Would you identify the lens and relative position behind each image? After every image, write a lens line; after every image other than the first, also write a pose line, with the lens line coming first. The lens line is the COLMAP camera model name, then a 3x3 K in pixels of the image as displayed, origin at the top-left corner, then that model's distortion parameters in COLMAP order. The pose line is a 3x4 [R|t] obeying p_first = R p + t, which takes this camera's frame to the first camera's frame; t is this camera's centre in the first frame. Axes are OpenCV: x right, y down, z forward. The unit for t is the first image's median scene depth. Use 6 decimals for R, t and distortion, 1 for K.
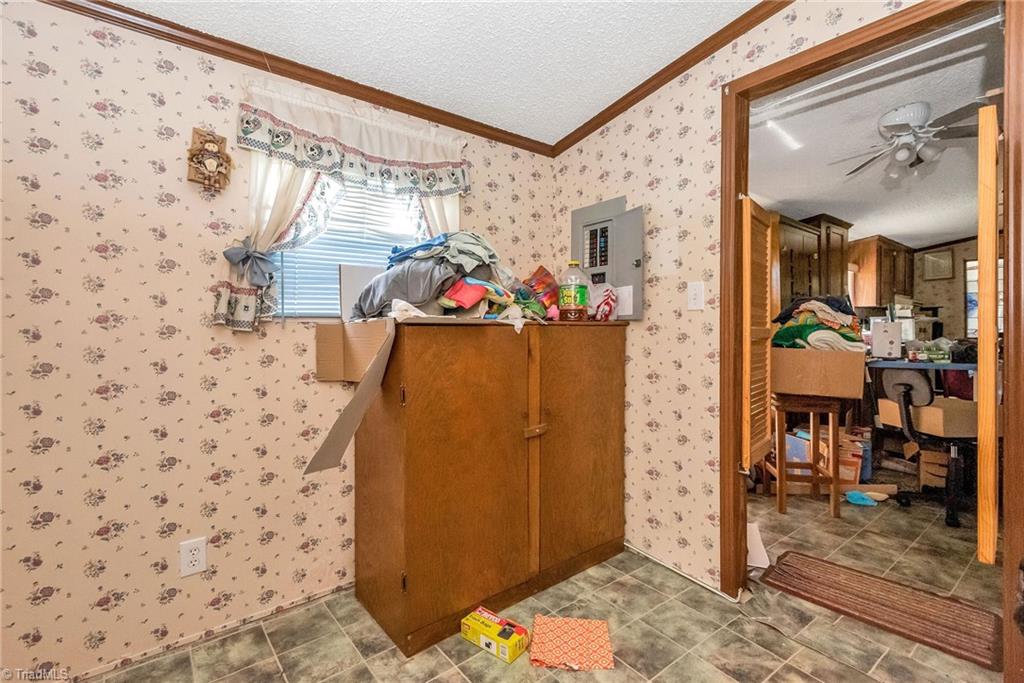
lens RADIAL K [[465.7, 0, 530.0], [0, 465.7, 332.4], [0, 0, 1]] dist [0.025192, -0.010642]
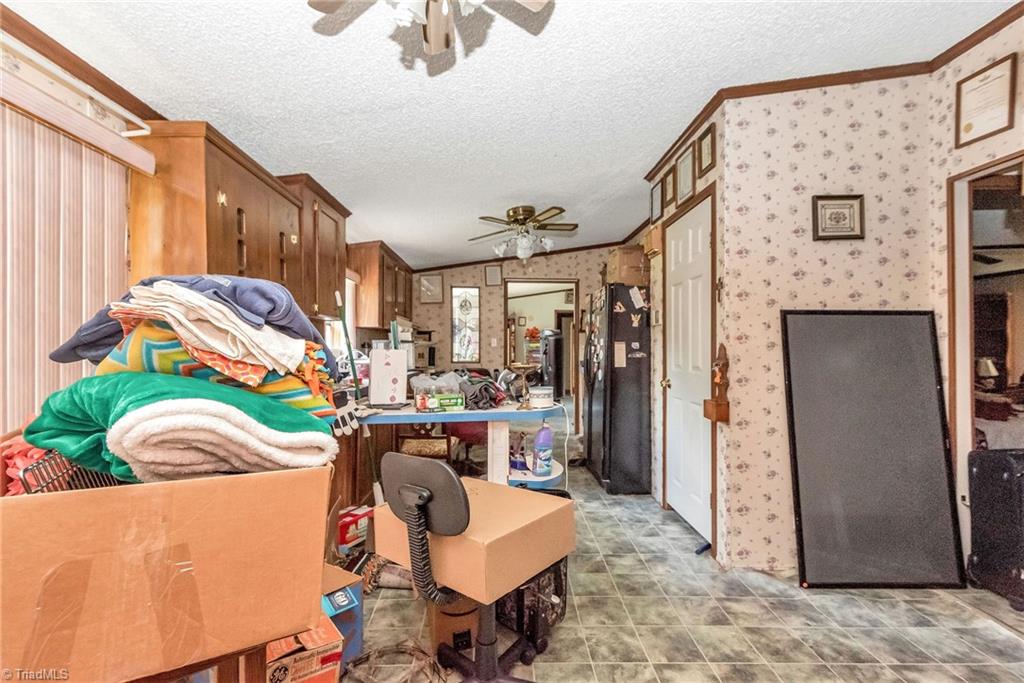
lens RADIAL K [[465.7, 0, 507.8], [0, 465.7, 346.1], [0, 0, 1]] dist [0.025192, -0.010642]
pose [[0.623629, 0.008461, 0.781675, 0.234977], [0.001162, 0.999930, -0.011750, -0.012582], [-0.781719, 0.008236, 0.623576, 0.309890]]
